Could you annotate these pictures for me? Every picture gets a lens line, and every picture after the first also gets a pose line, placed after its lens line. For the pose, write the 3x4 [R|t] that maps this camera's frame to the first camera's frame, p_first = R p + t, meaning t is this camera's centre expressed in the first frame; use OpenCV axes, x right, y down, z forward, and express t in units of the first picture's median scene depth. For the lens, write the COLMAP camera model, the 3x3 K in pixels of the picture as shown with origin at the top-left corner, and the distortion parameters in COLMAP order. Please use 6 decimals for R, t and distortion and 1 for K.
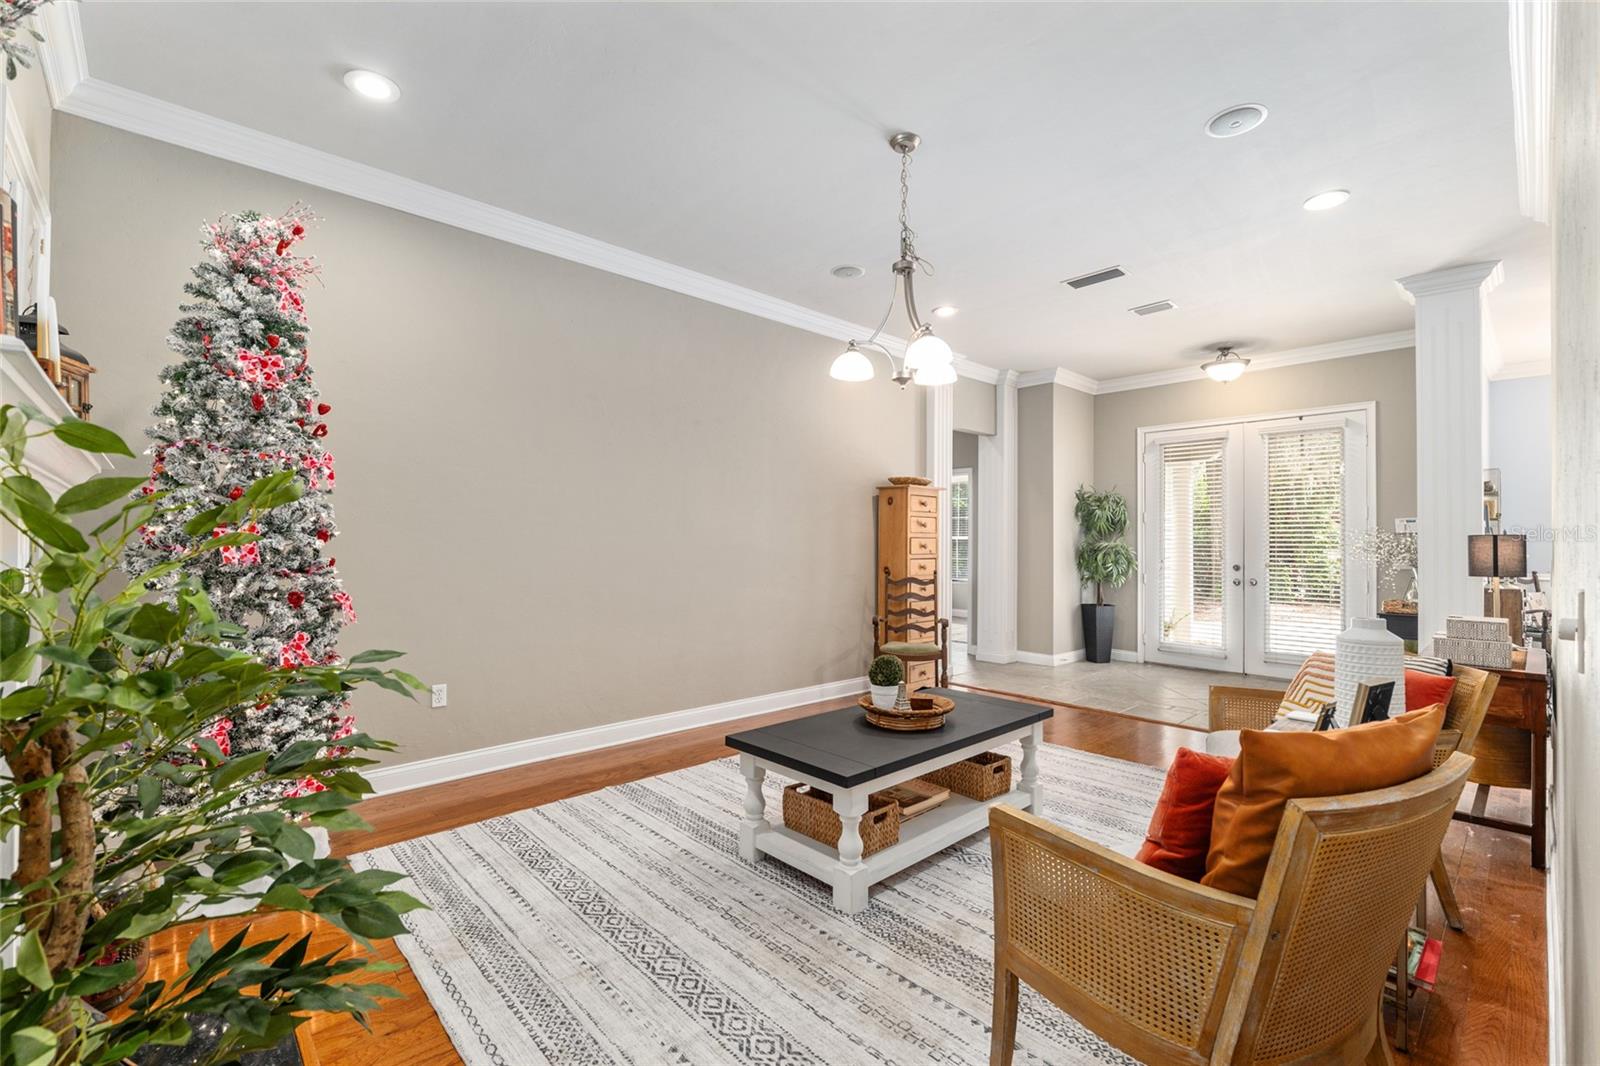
lens RADIAL K [[687.3, 0, 798.4], [0, 687.3, 537.4], [0, 0, 1]] dist [-0.002217, -0.000241]
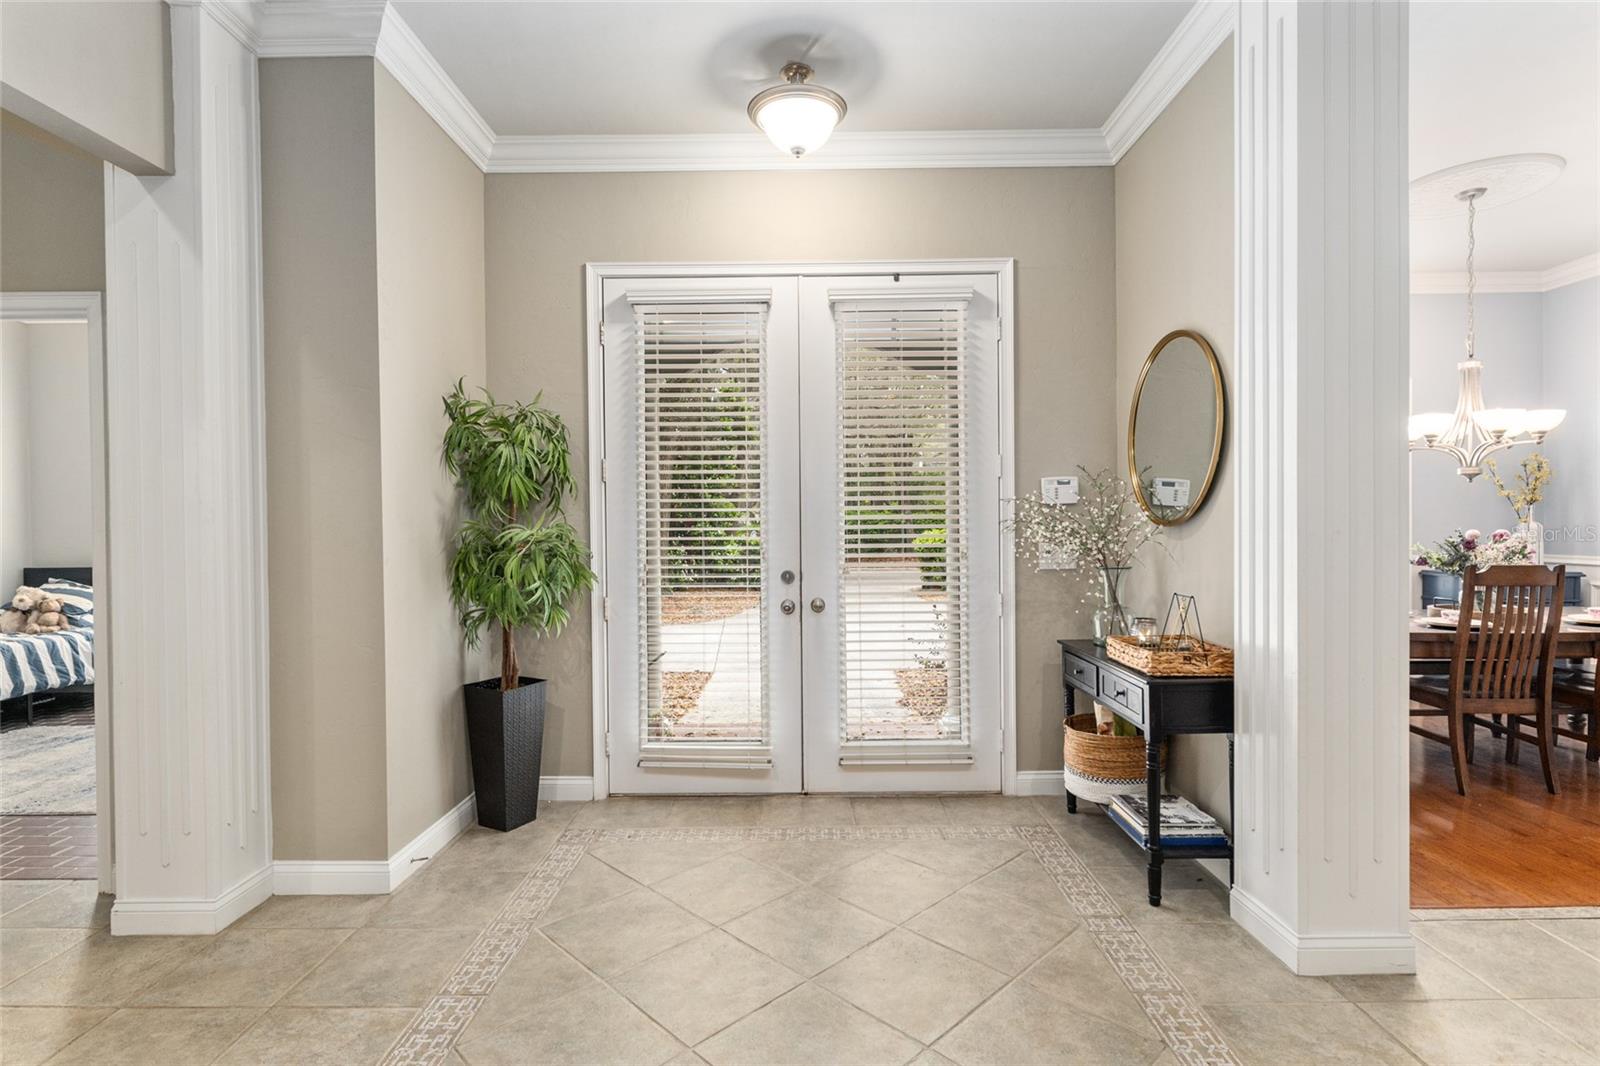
lens RADIAL K [[792.1, 0, 800.0], [0, 792.1, 533.0], [0, 0, 1]] dist [0.003974, 0.000047]
pose [[0.682391, -0.022318, 0.730647, 0.217604], [0.006947, 0.999687, 0.024047, -0.000044], [-0.730954, -0.011334, 0.682332, 0.560952]]
